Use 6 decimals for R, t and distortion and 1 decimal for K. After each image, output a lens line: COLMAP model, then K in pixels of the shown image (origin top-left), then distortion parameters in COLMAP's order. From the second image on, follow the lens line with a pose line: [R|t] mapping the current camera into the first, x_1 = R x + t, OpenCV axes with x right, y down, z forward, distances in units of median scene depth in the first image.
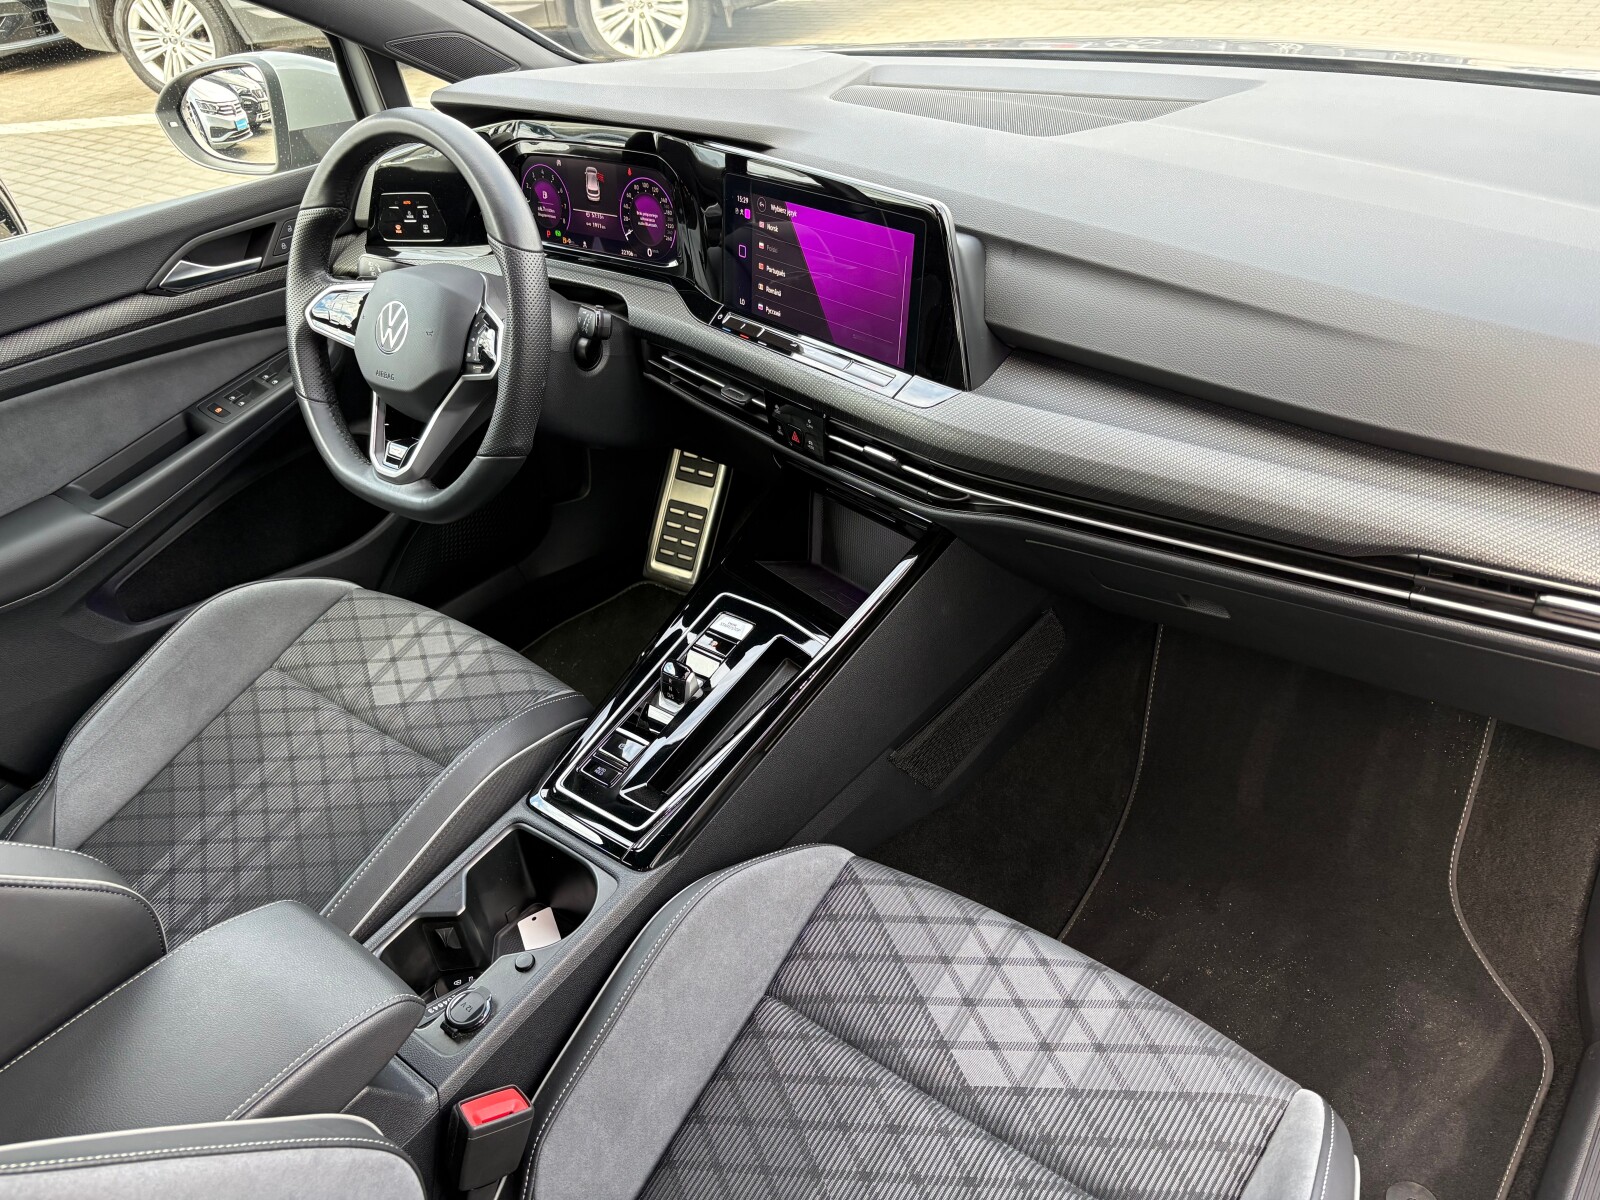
lens RADIAL K [[1160.9, 0, 795.8], [0, 1160.9, 597.8], [0, 0, 1]] dist [-0.018128, -0.004847]
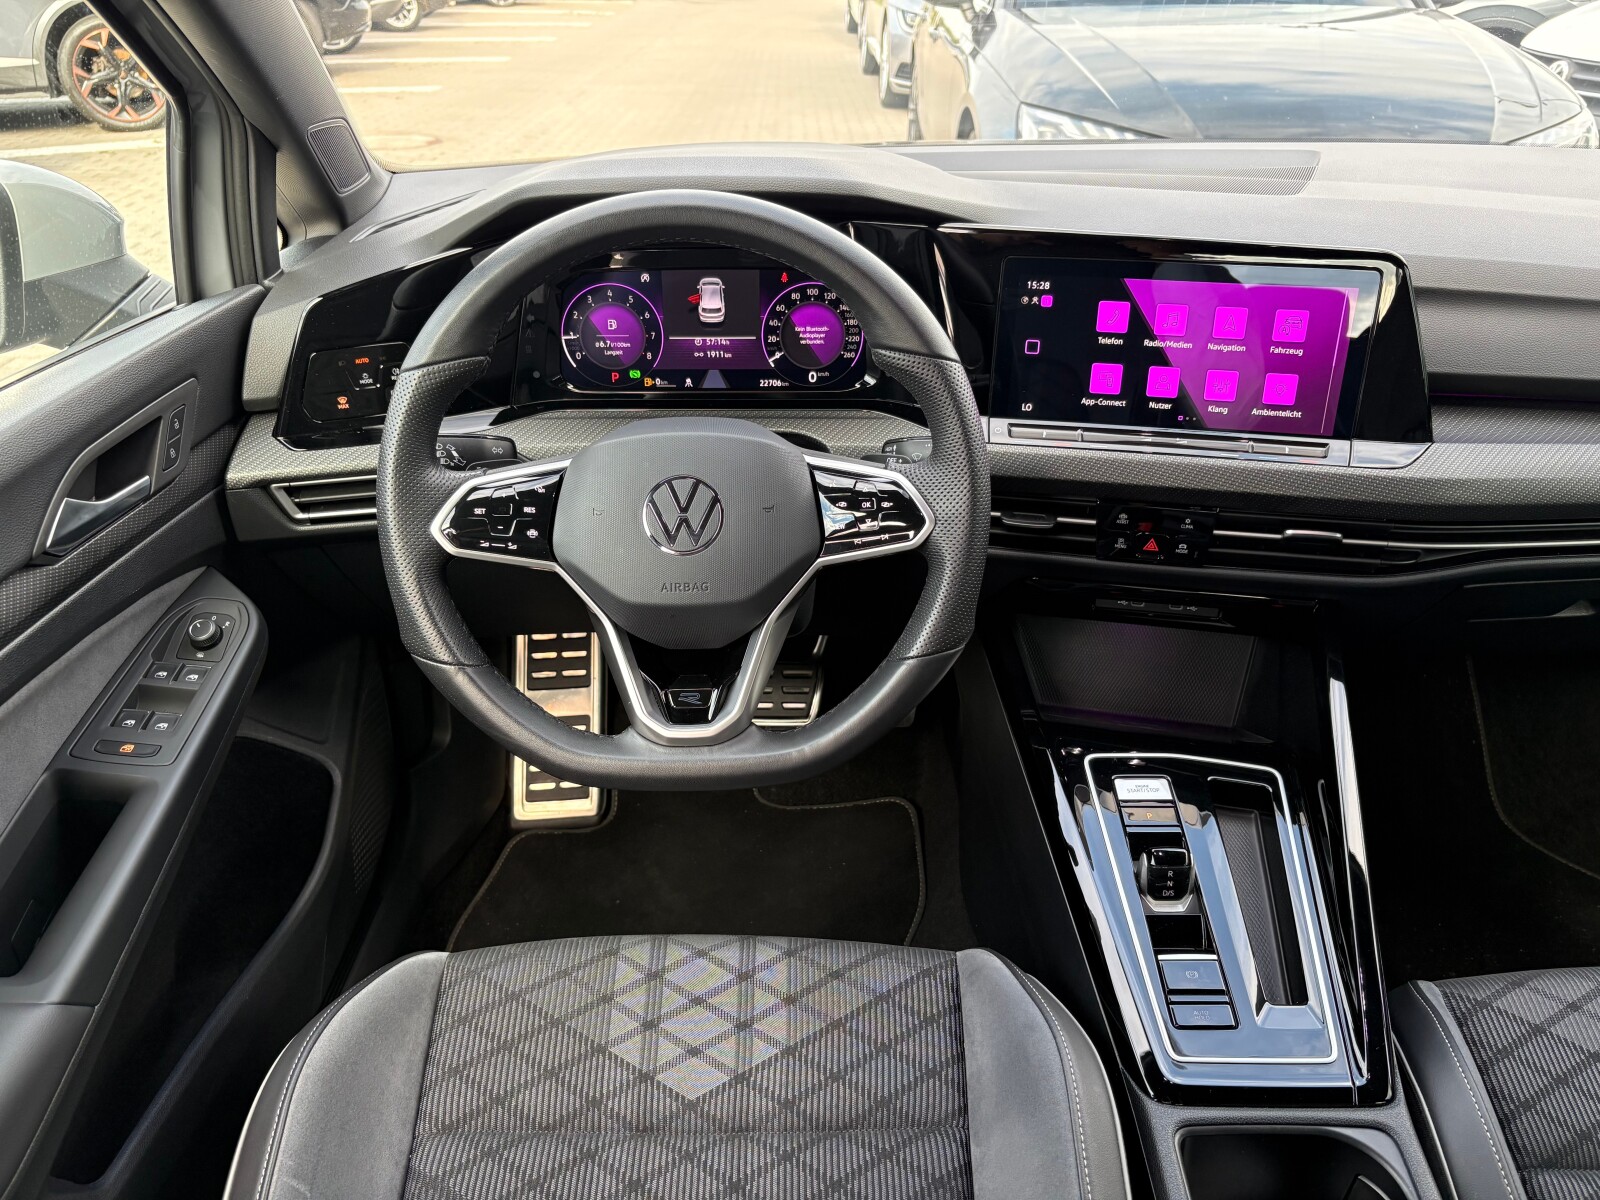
lens RADIAL K [[1277.0, 0, 804.6], [0, 1277.0, 608.7], [0, 0, 1]] dist [0.095331, -0.019807]
pose [[0.786306, -0.228268, 0.574122, -0.632206], [0.296240, 0.954756, -0.026118, -0.122523], [-0.542185, 0.190615, 0.818353, 0.312562]]
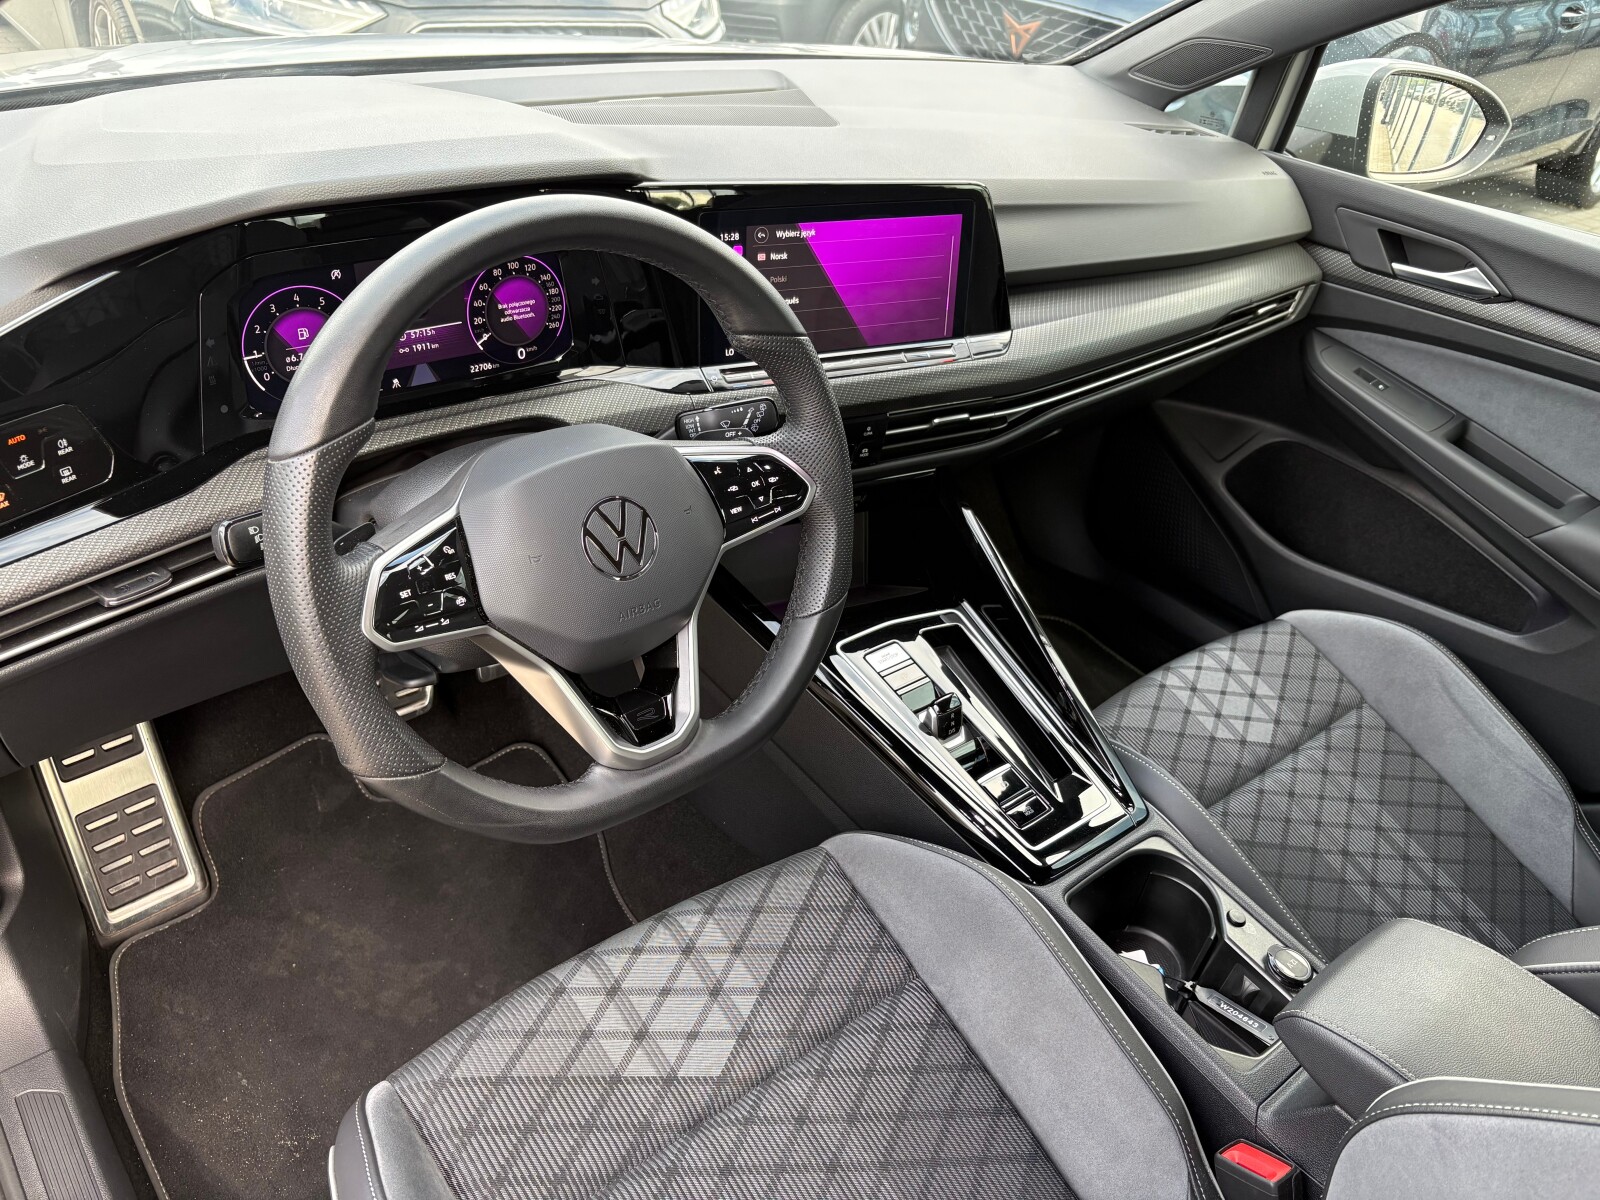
lens RADIAL K [[1277.0, 0, 807.0], [0, 1277.0, 599.7], [0, 0, 1]] dist [0.095331, -0.019807]
pose [[0.183973, -0.454442, 0.871571, -0.840533], [0.441568, 0.830405, 0.339771, -0.350187], [-0.878164, 0.322349, 0.353439, 0.574020]]
